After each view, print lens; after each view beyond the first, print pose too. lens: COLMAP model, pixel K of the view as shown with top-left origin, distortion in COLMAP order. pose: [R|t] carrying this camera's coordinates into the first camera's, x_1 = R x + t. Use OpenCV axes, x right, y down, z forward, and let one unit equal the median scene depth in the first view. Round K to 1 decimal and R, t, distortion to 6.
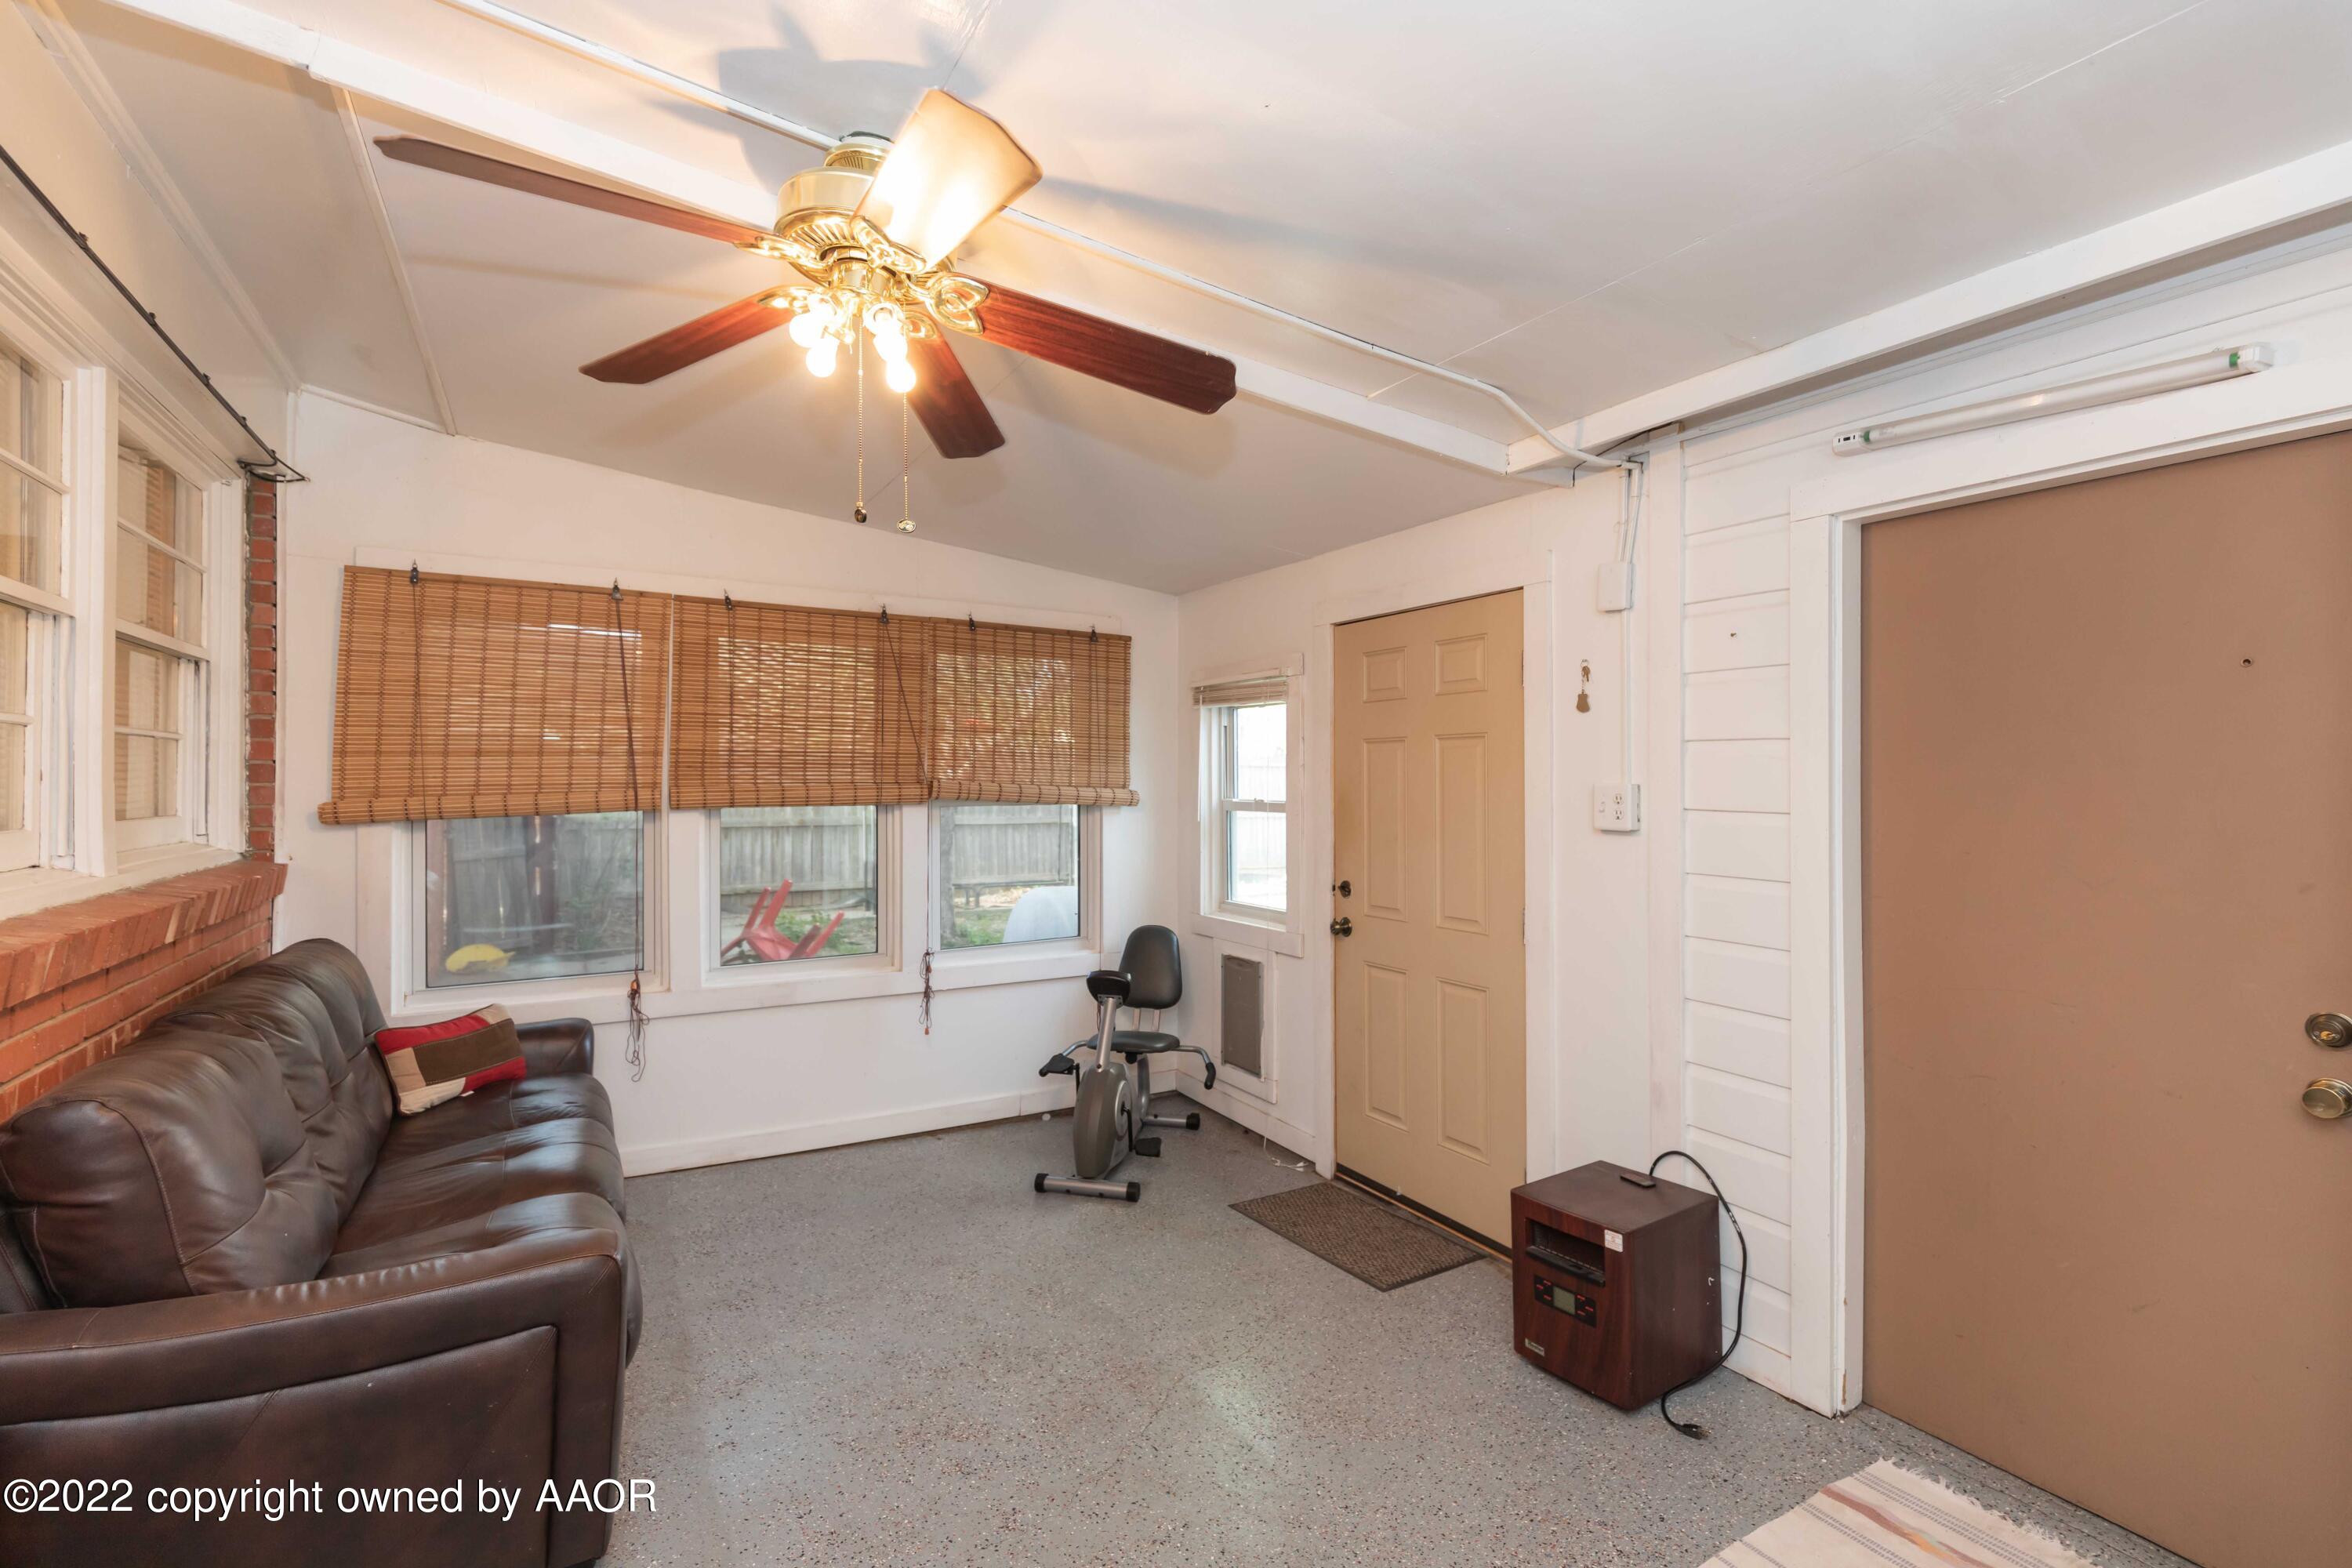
lens RADIAL K [[1038.8, 0, 1215.2], [0, 1038.8, 767.7], [0, 0, 1]] dist [-0.000008, -0.000266]
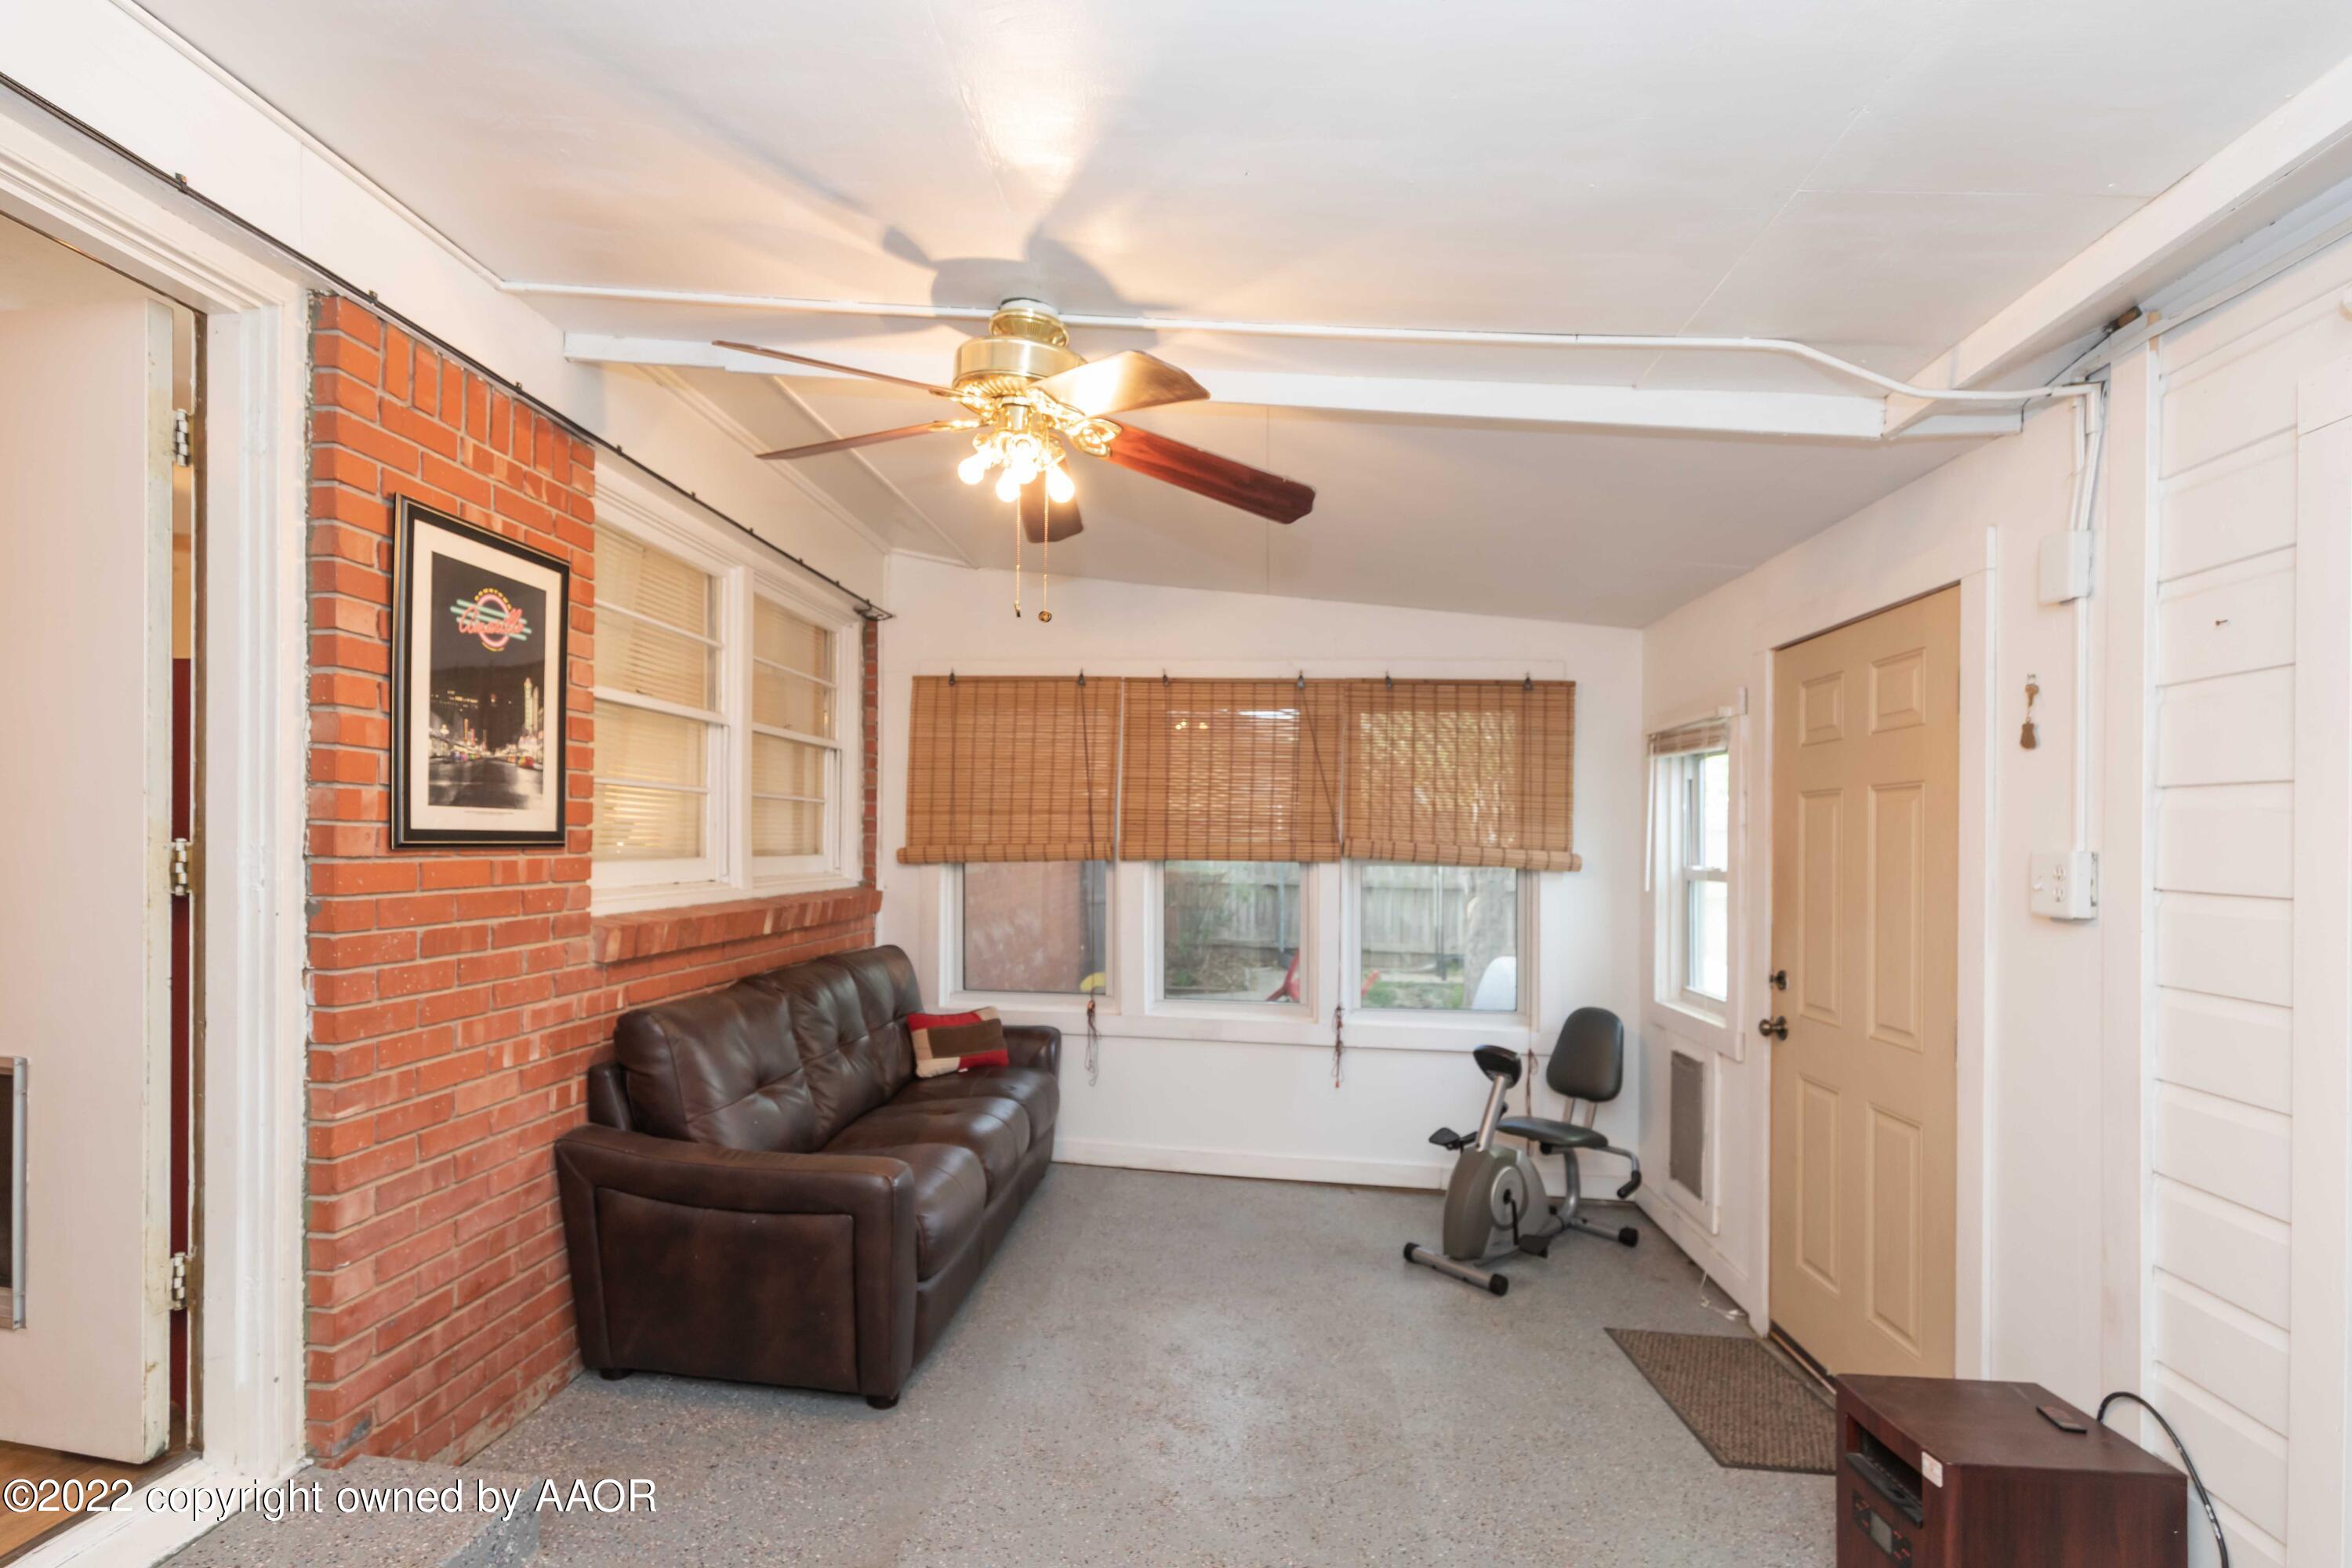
lens RADIAL K [[1085.7, 0, 1104.7], [0, 1085.7, 844.1], [0, 0, 1]] dist [-0.000498, -0.000721]
pose [[0.787731, 0.015984, -0.615812, 0.222490], [-0.008988, 0.999855, 0.014454, 0.004304], [0.615954, -0.005851, 0.787760, 0.021512]]
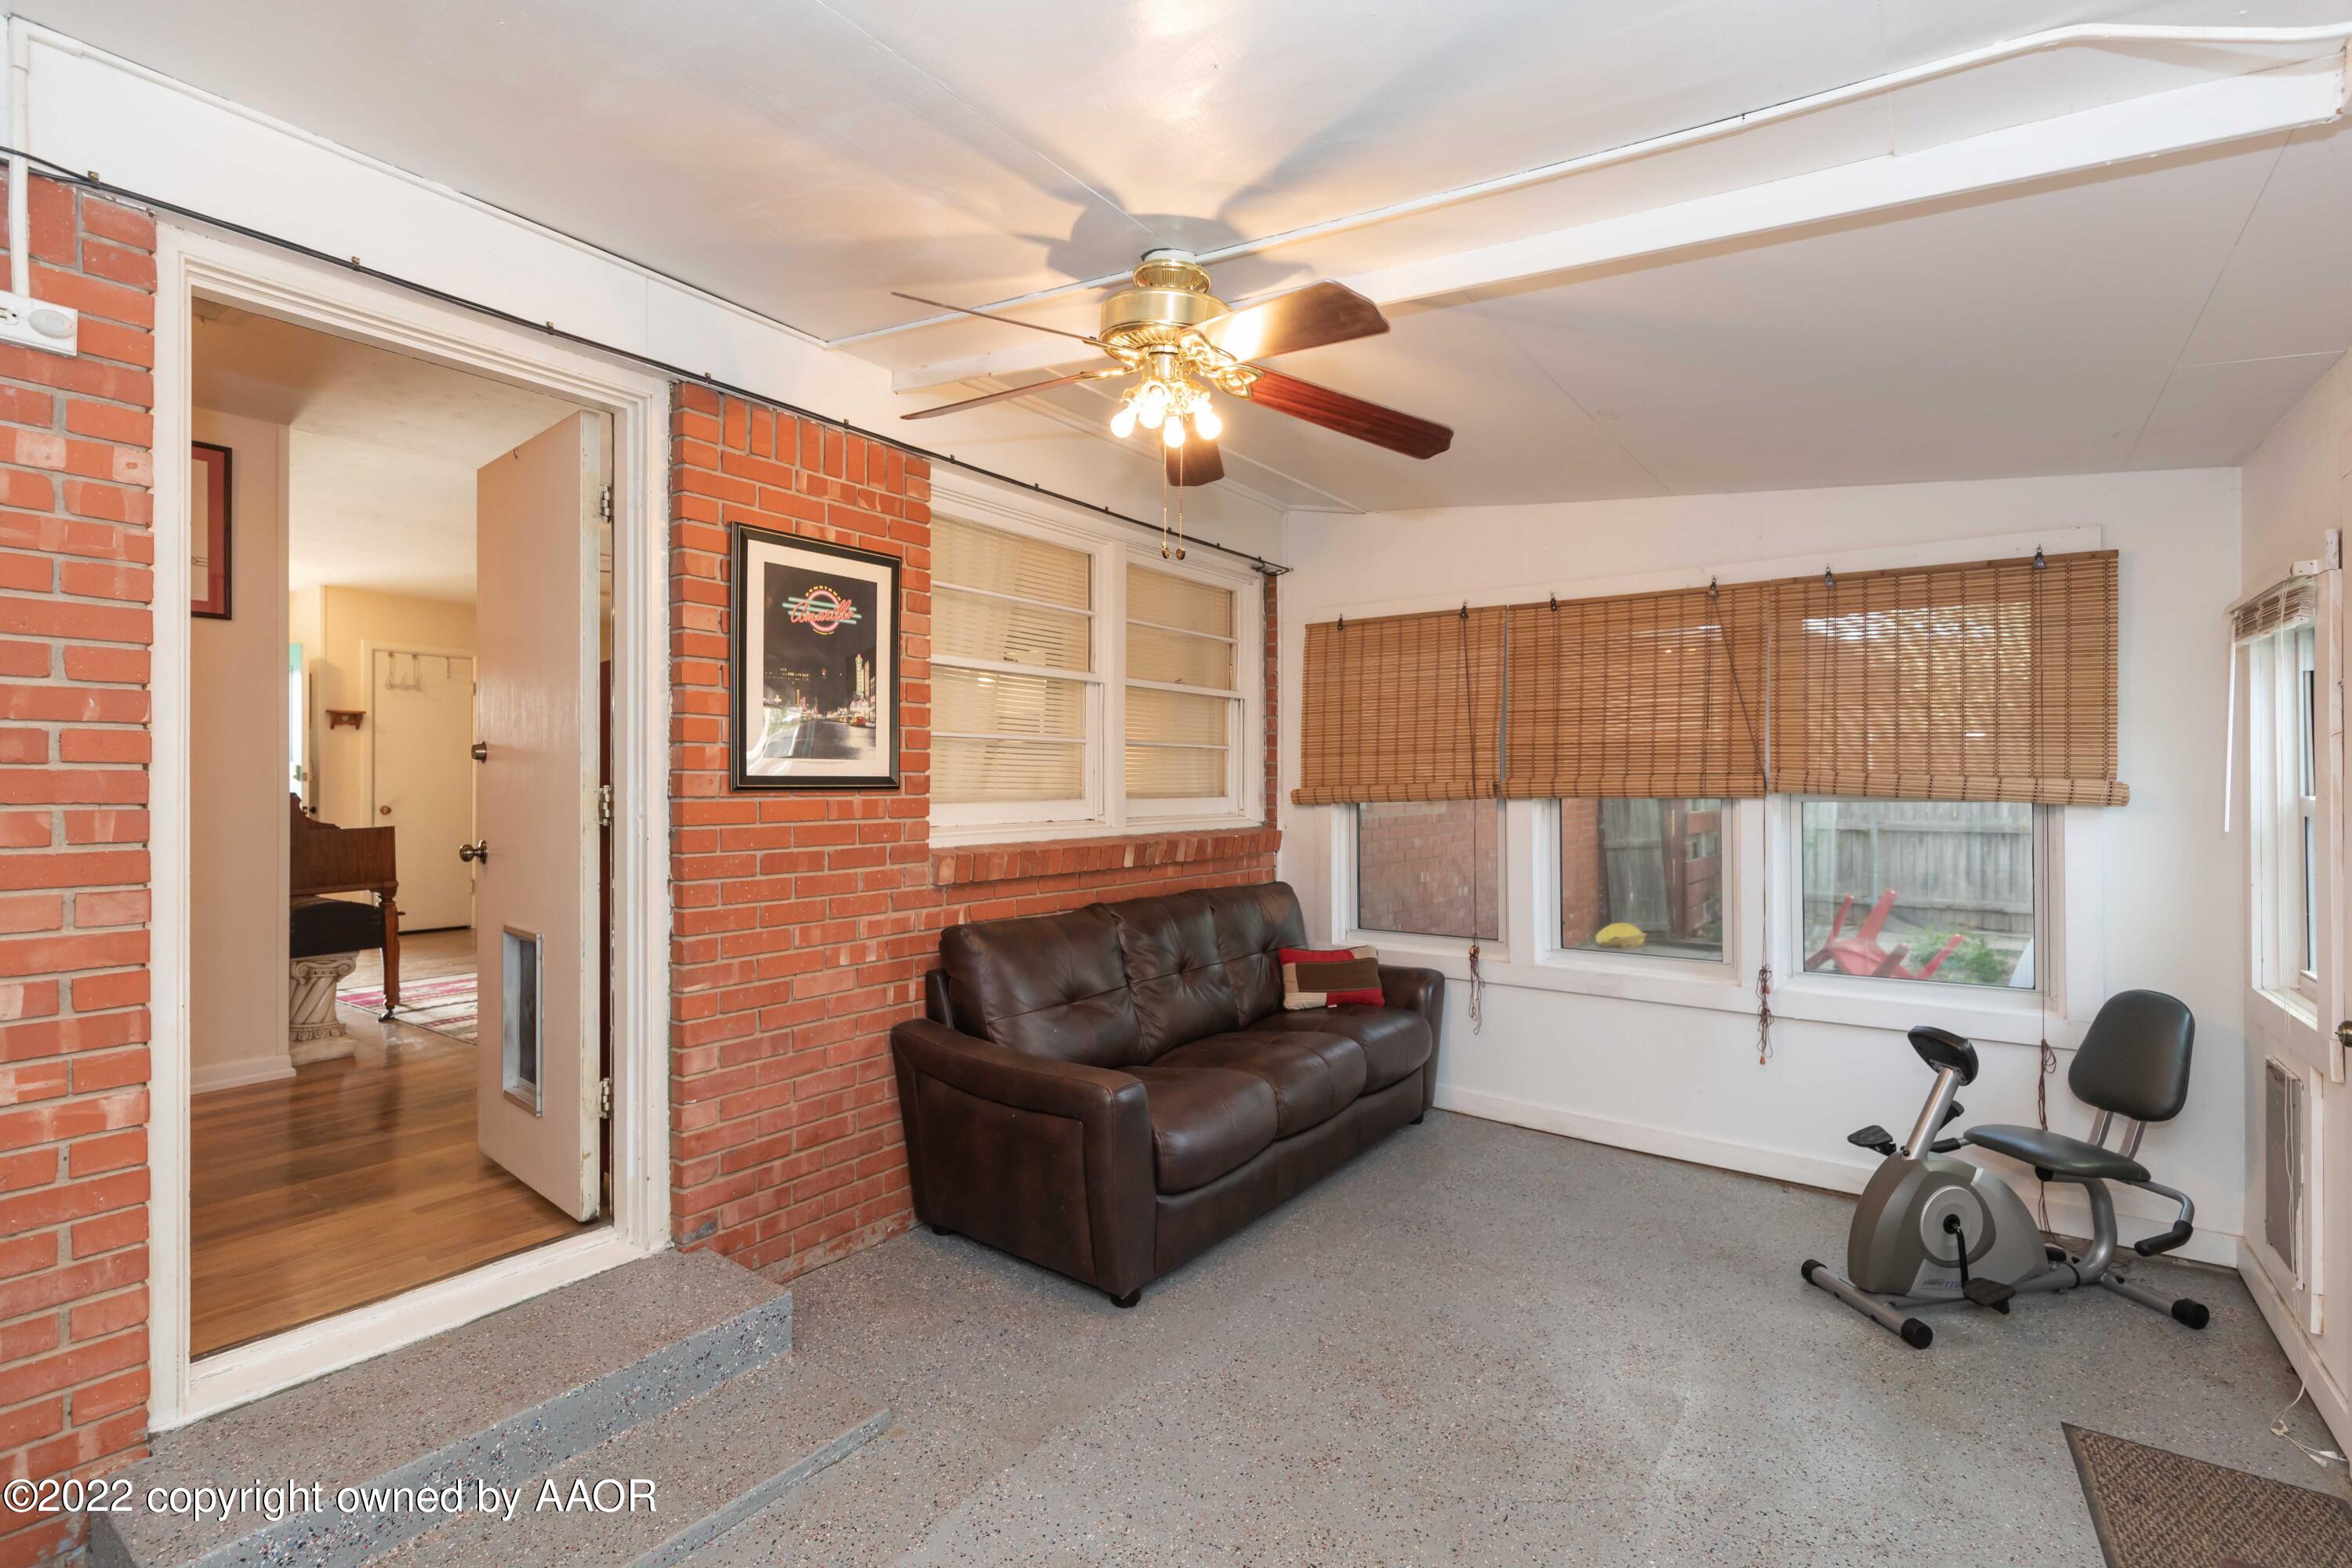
lens RADIAL K [[1040.8, 0, 1176.0], [0, 1040.8, 784.0], [0, 0, 1]] dist [0.005936, -0.003227]
pose [[0.403846, -0.000948, -0.914826, 0.359196], [0.013698, 0.999894, 0.005011, 0.014082], [0.914724, -0.014555, 0.403816, 0.227732]]
